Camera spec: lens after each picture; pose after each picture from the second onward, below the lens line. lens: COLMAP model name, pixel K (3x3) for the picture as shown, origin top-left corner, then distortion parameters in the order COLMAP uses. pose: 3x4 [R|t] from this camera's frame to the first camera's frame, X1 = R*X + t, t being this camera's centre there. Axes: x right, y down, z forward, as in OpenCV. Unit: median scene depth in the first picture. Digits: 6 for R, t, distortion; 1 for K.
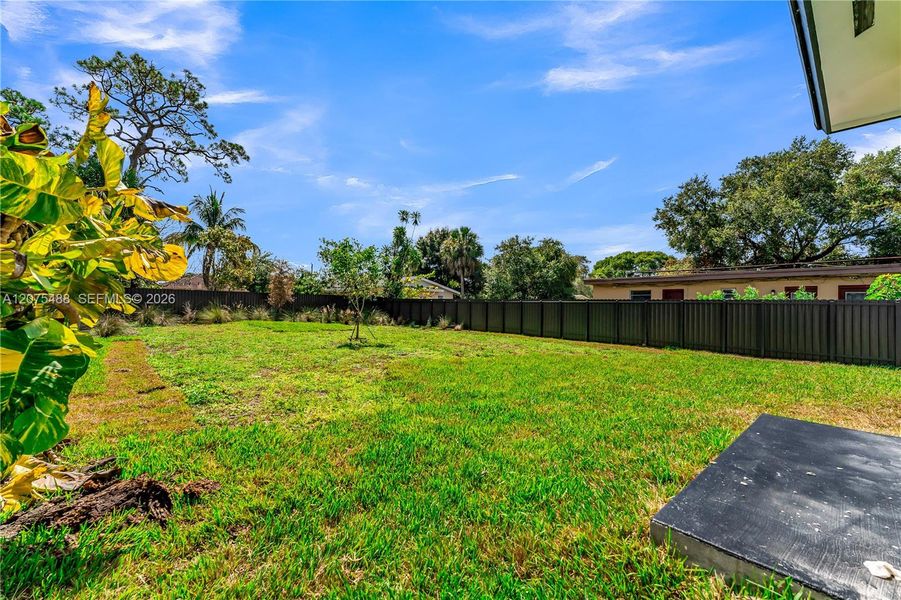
lens RADIAL K [[366.4, 0, 450.5], [0, 366.4, 300.0], [0, 0, 1]] dist [-0.001043, -0.000087]
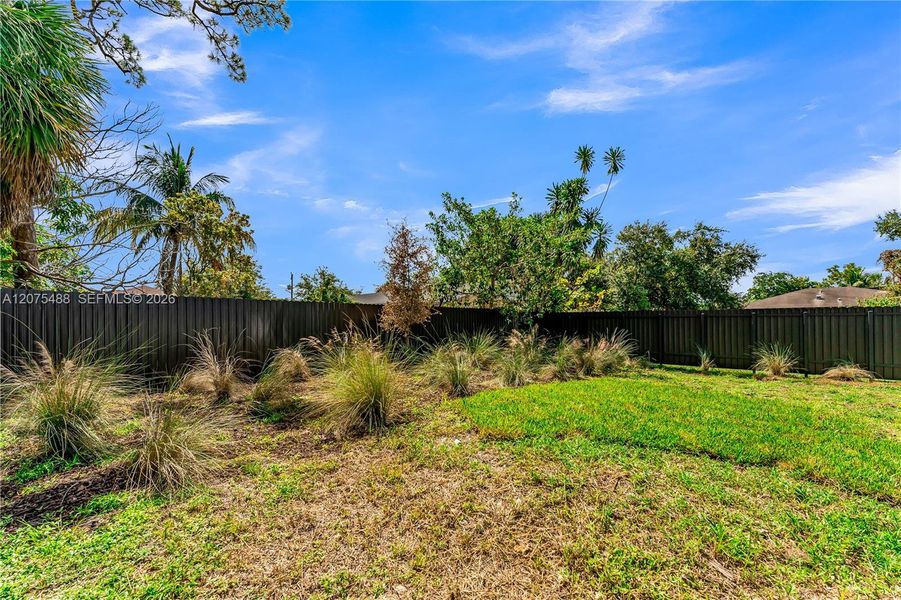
lens RADIAL K [[382.6, 0, 451.0], [0, 382.6, 321.8], [0, 0, 1]] dist [-0.000385, -0.000036]
pose [[0.994208, -0.023508, 0.104871, -0.409024], [0.022990, 0.999717, 0.006150, 0.000940], [-0.104986, -0.003703, 0.994467, 0.494231]]
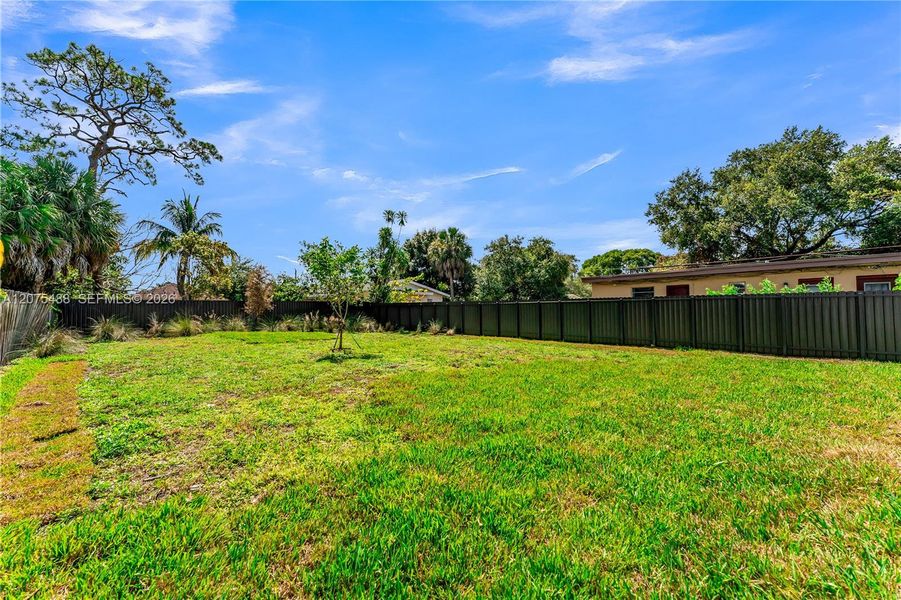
lens RADIAL K [[366.4, 0, 450.5], [0, 366.4, 300.0], [0, 0, 1]] dist [-0.001043, -0.000087]
pose [[0.999093, -0.027741, 0.032309, -0.005984], [0.027987, 0.999583, -0.007173, -0.000324], [-0.032096, 0.008071, 0.999452, 0.049697]]
